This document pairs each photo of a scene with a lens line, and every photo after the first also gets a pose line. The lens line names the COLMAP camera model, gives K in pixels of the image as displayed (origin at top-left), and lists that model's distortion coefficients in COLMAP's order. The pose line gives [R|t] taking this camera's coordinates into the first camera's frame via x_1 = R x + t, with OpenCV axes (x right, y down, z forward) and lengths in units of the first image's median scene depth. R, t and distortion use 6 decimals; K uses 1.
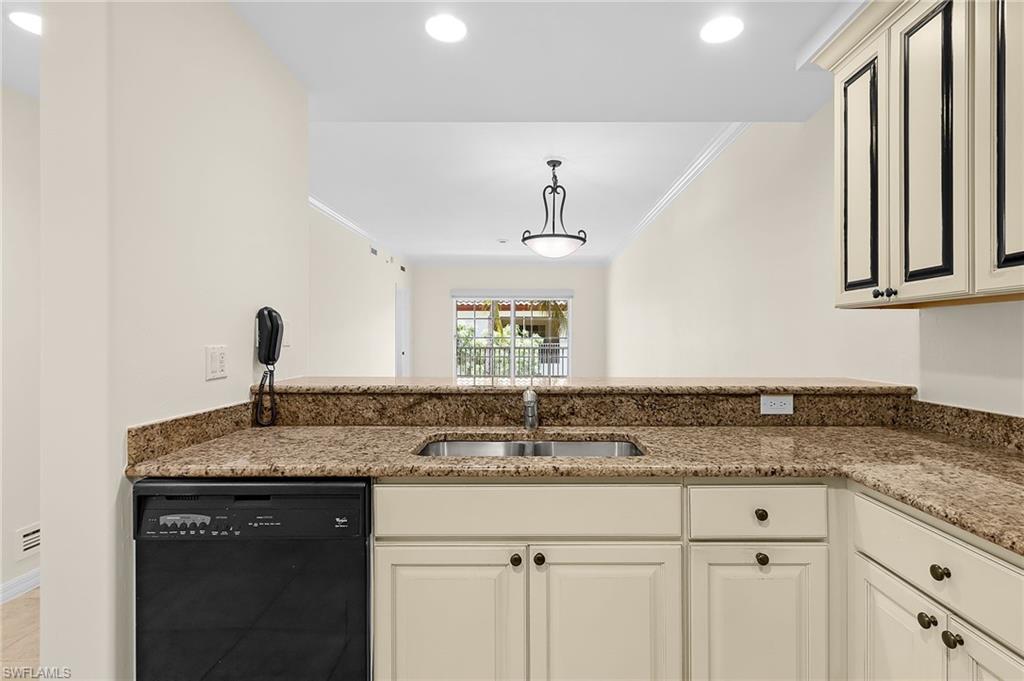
lens RADIAL K [[500.0, 0, 526.4], [0, 500.0, 335.7], [0, 0, 1]] dist [0.006543, -0.001221]
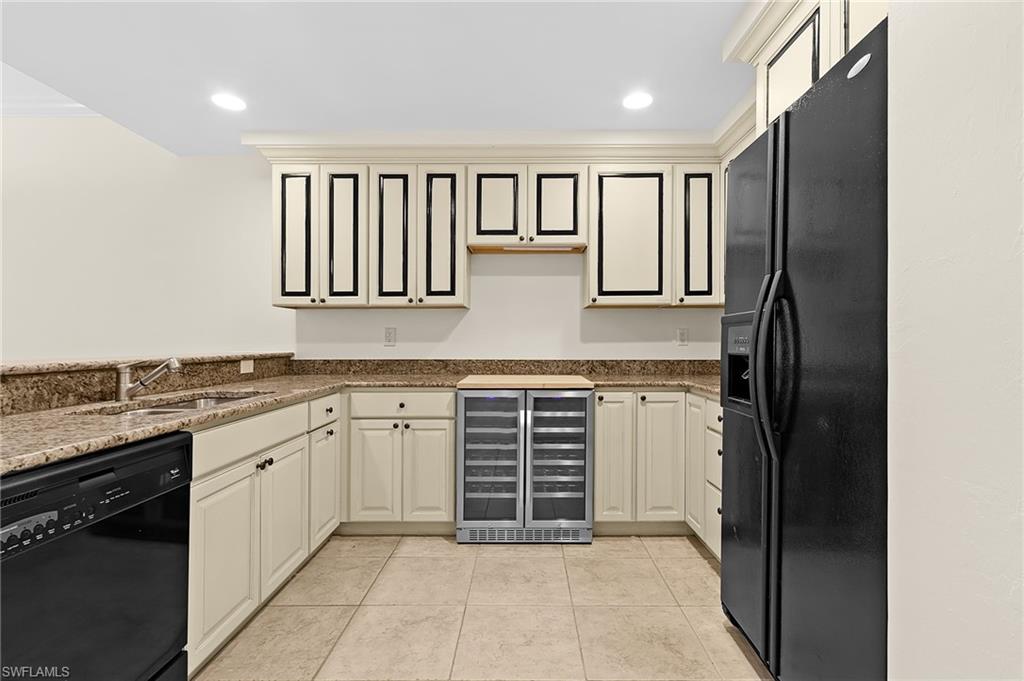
lens RADIAL K [[464.5, 0, 509.3], [0, 464.5, 357.3], [0, 0, 1]] dist [0.008332, -0.000925]
pose [[0.034174, -0.037317, 0.998719, -1.058640], [-0.006354, 0.999274, 0.037555, 0.061681], [-0.999396, -0.007629, 0.033912, 0.188708]]
